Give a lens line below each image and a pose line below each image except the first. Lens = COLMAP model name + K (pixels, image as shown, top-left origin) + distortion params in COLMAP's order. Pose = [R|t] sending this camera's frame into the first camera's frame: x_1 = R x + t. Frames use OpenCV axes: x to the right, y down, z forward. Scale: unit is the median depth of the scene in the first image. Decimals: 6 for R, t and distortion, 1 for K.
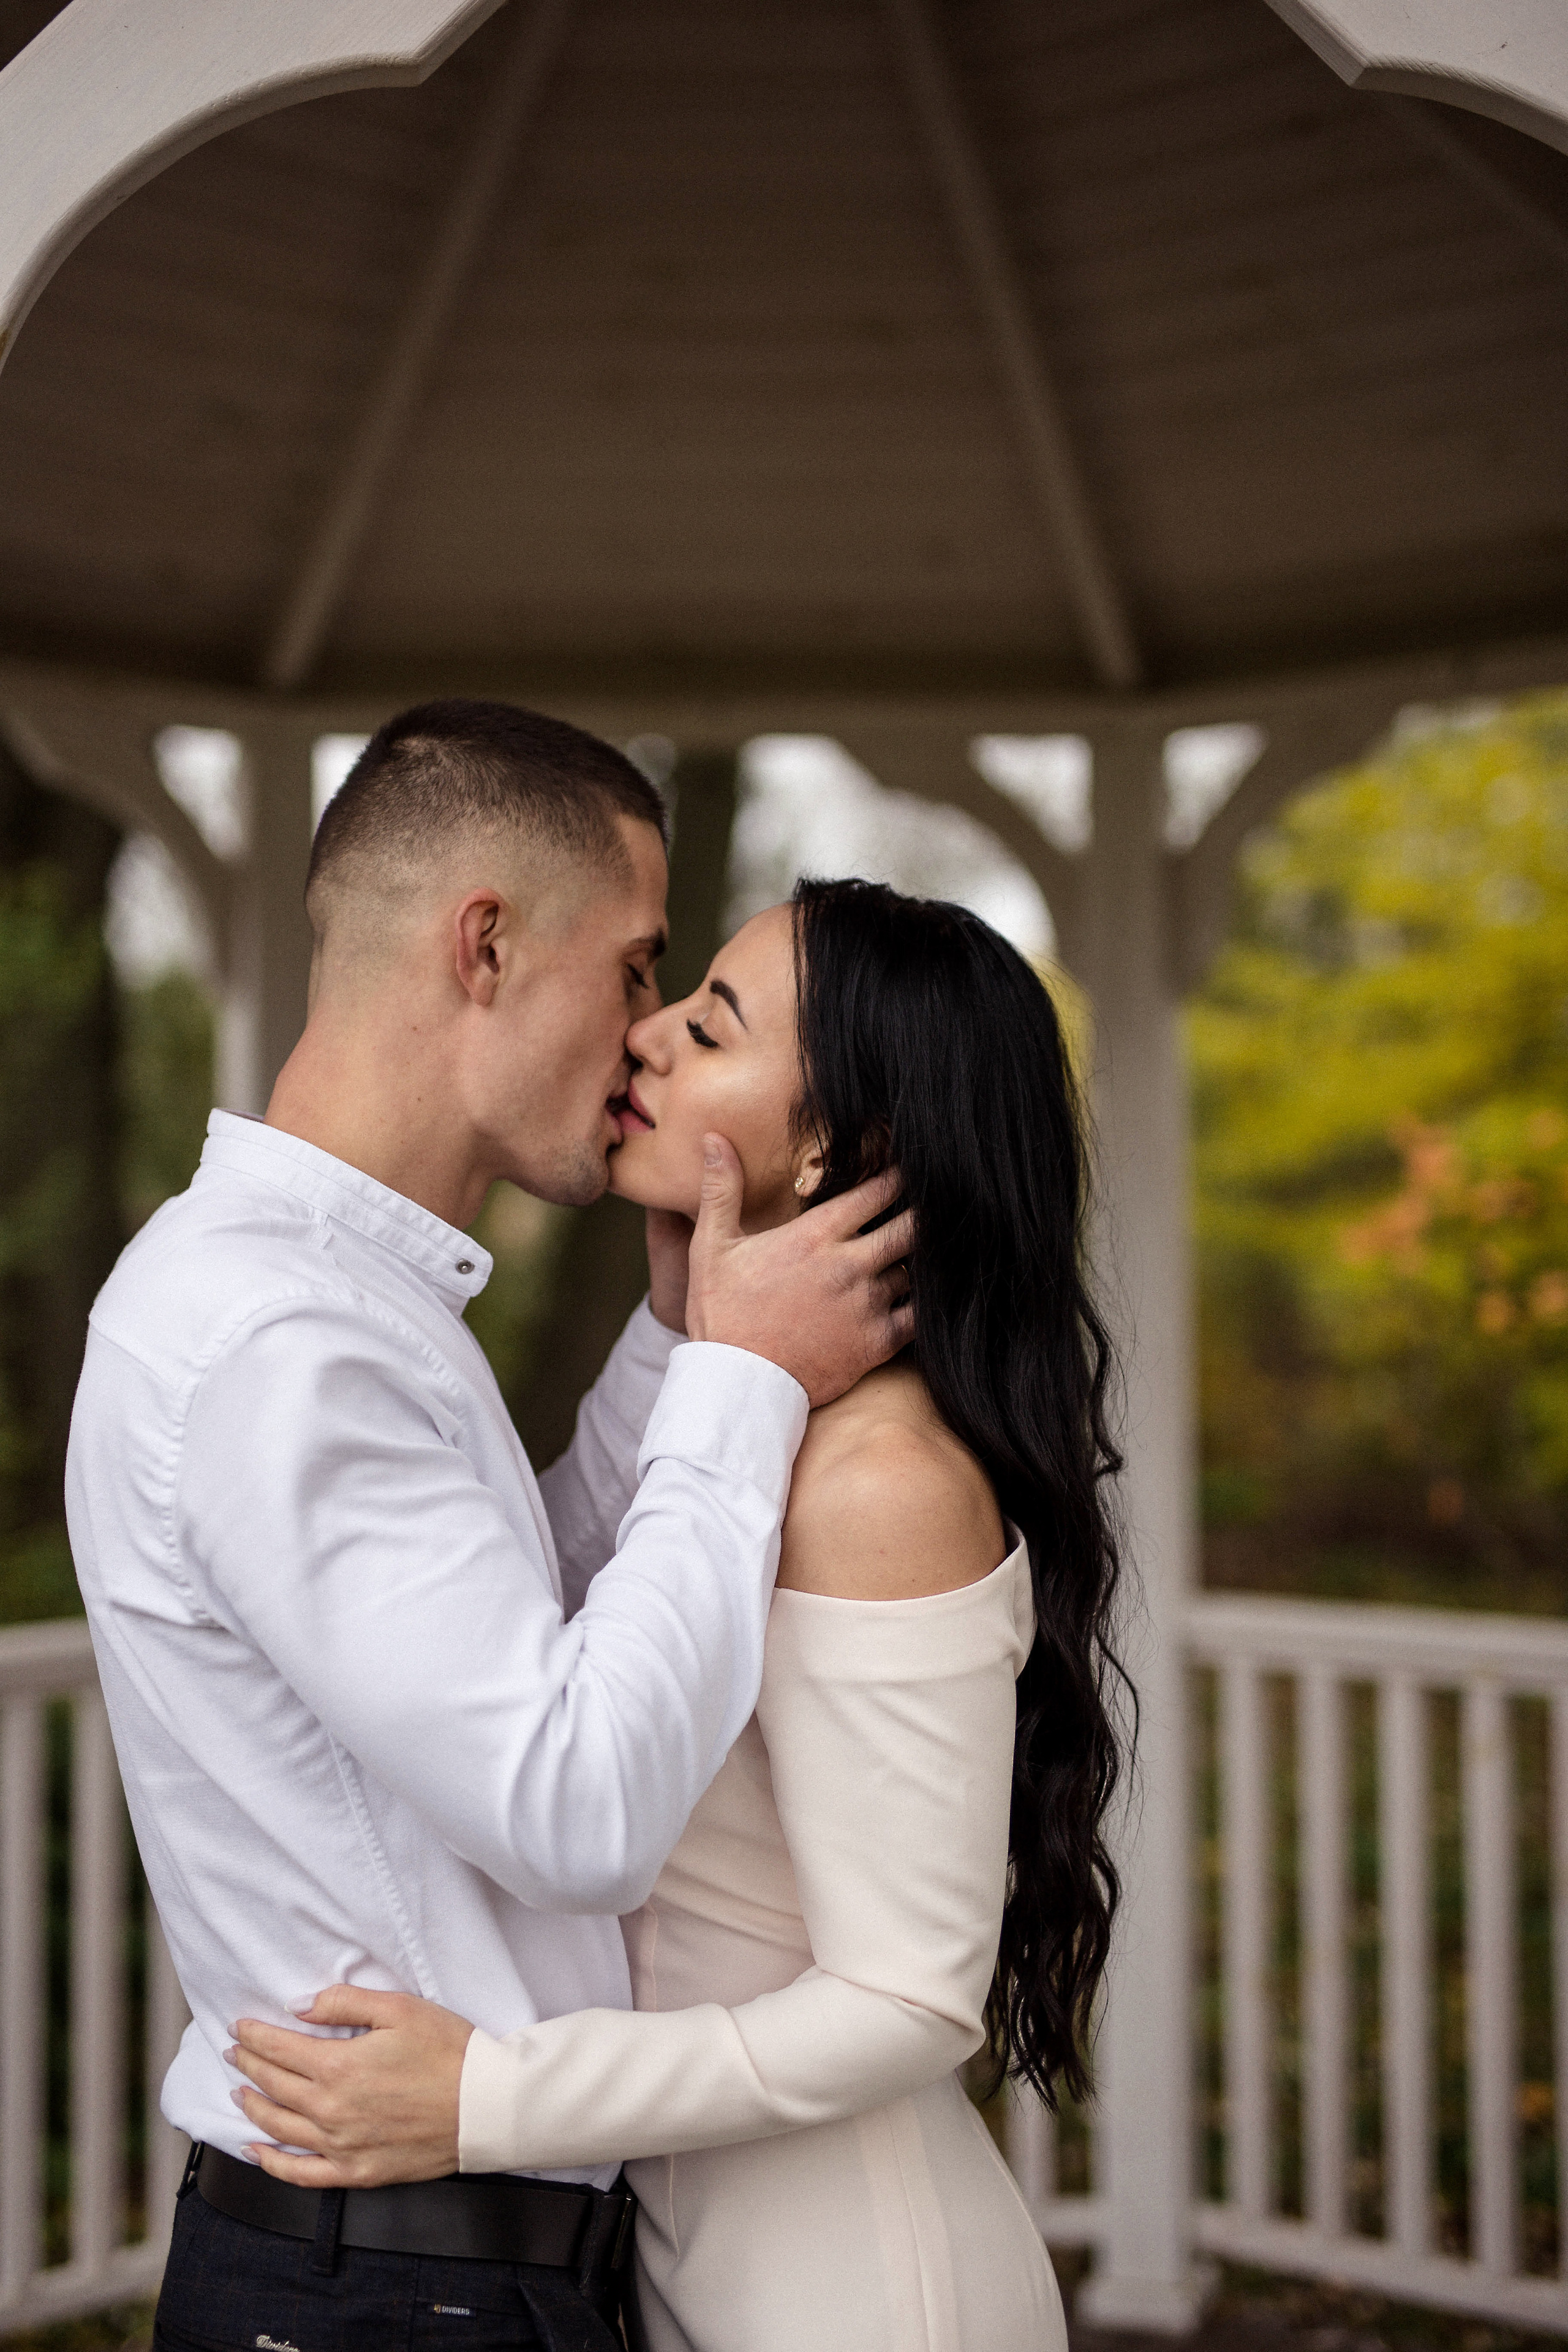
lens RADIAL K [[3511.3, 0, 780.0], [0, 3511.3, 1170.5], [0, 0, 1]] dist [0.021983, 0.000000]
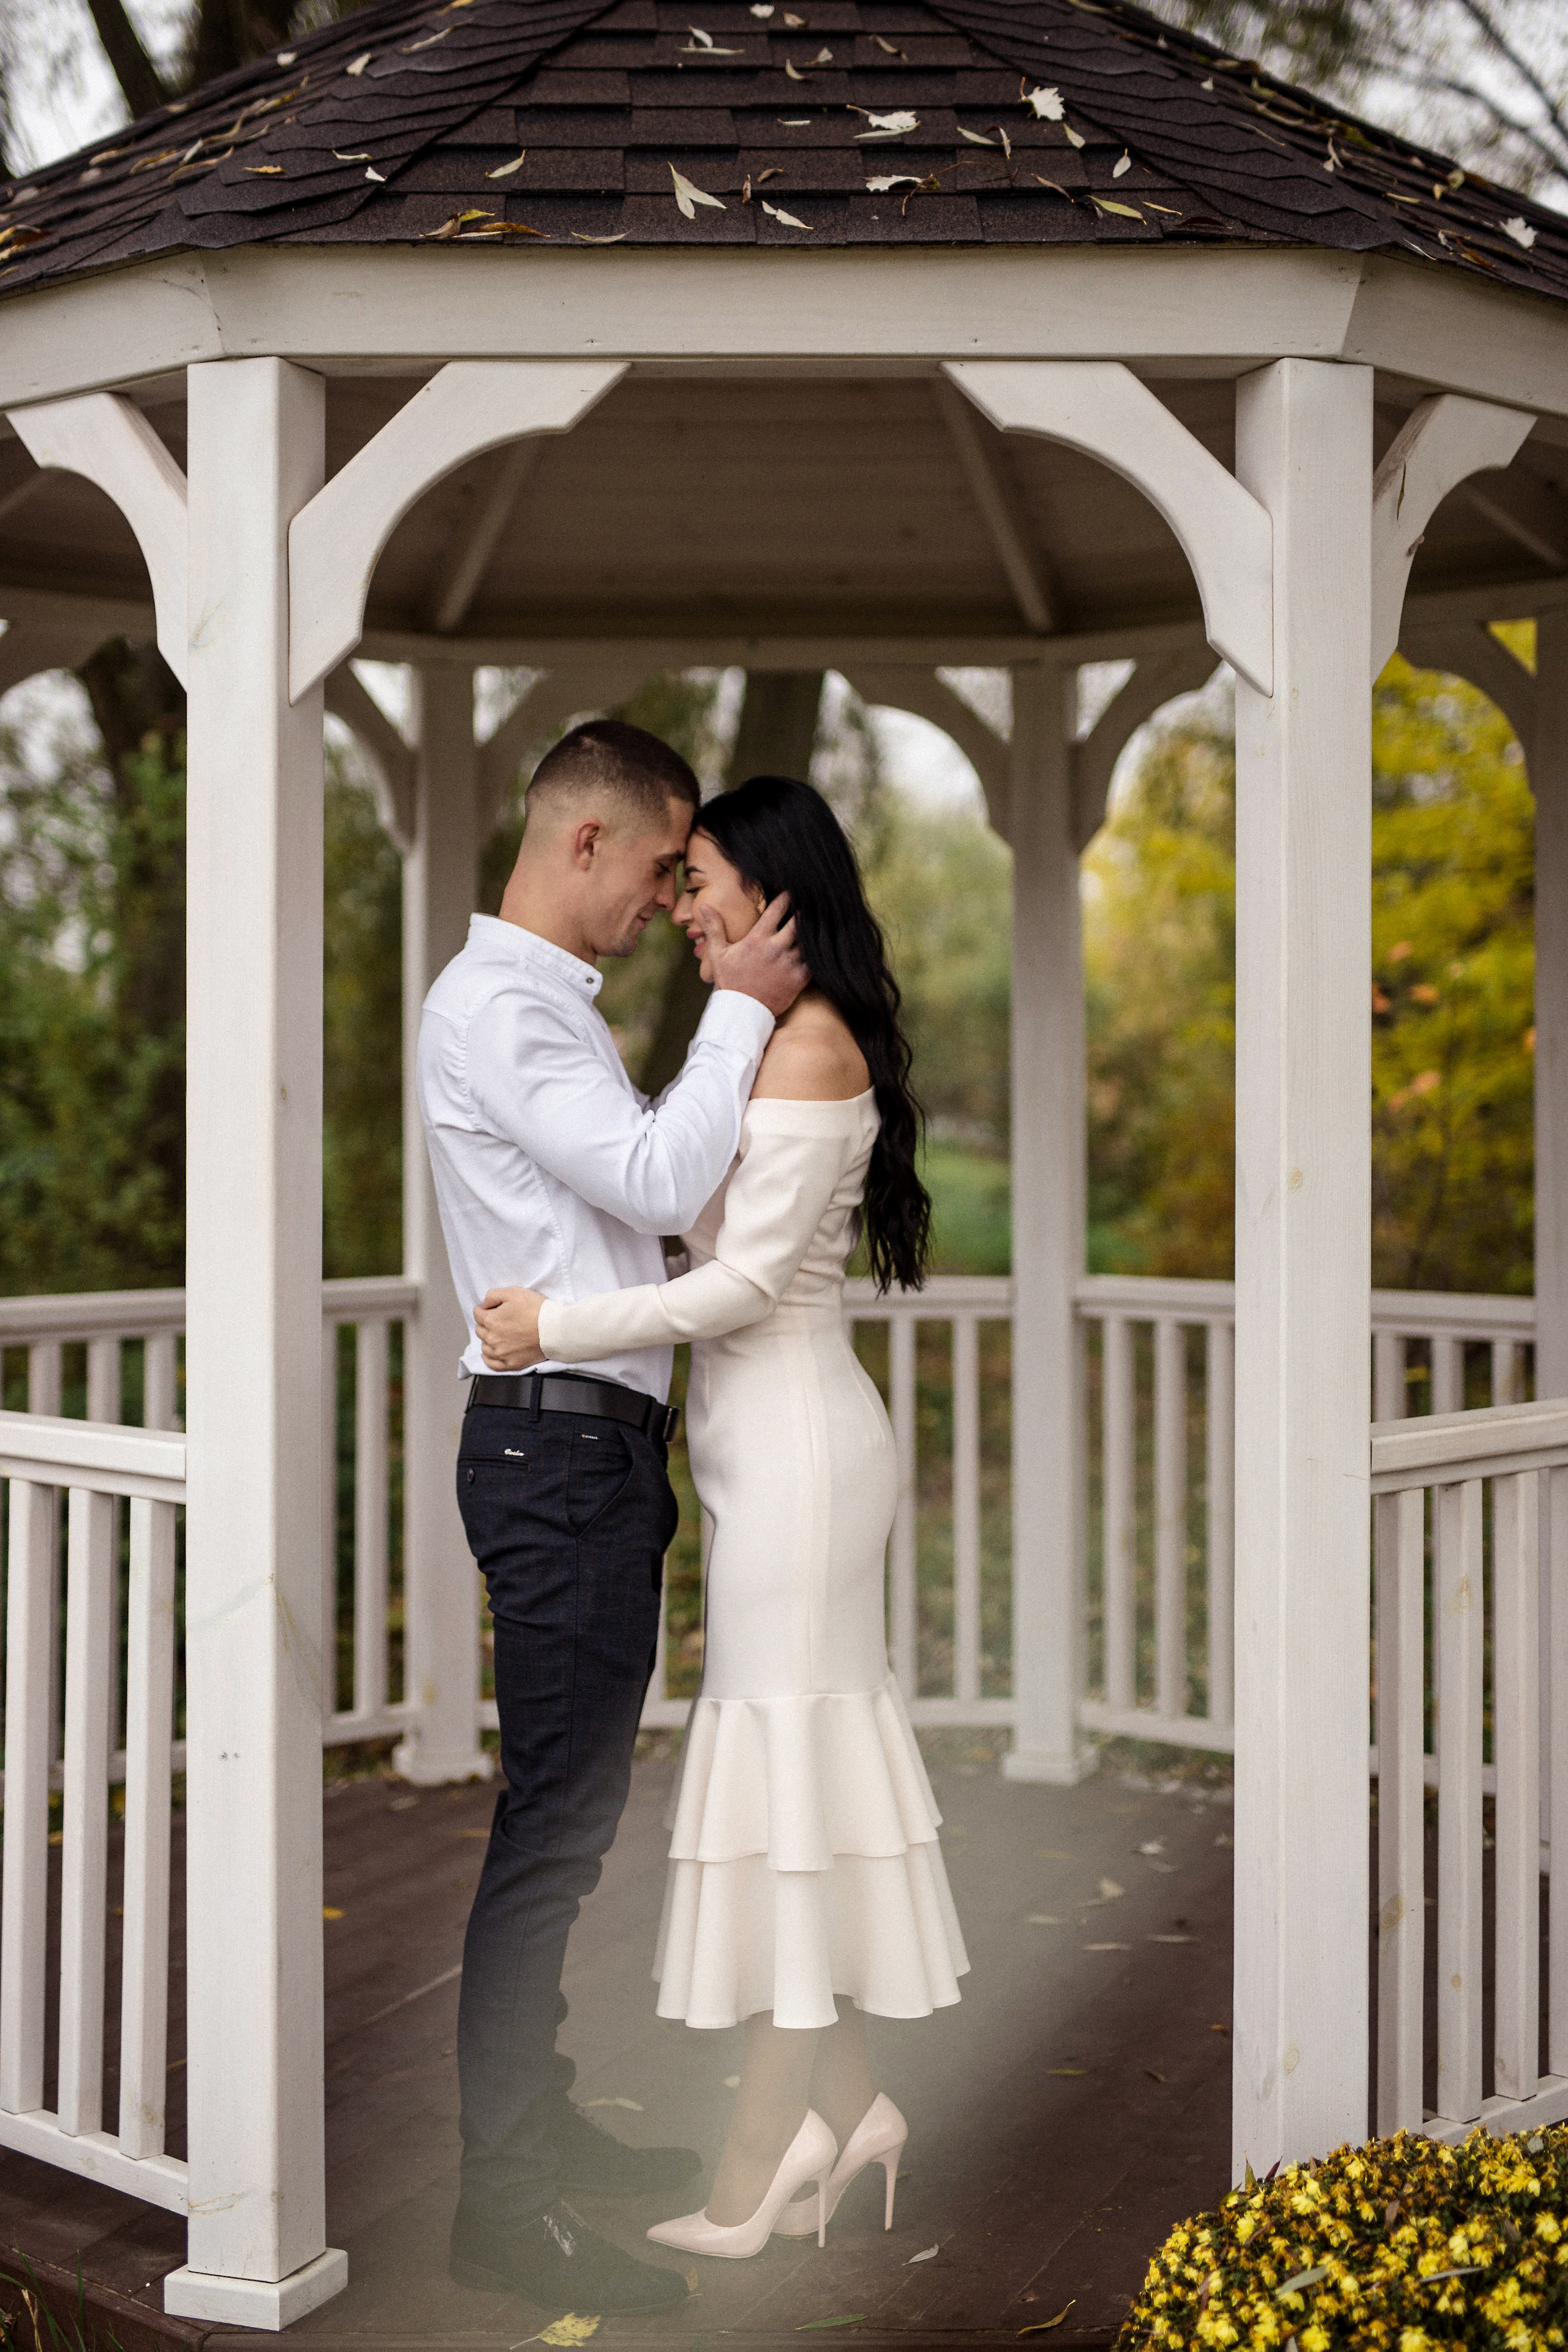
lens RADIAL K [[3260.8, 0, 778.3], [0, 3260.8, 1168.5], [0, 0, 1]] dist [0.019926, 0.000000]
pose [[0.999816, 0.006609, -0.017983, 0.035765], [-0.005829, 0.999053, 0.043110, 0.047789], [0.018250, -0.042997, 0.998908, -0.638144]]
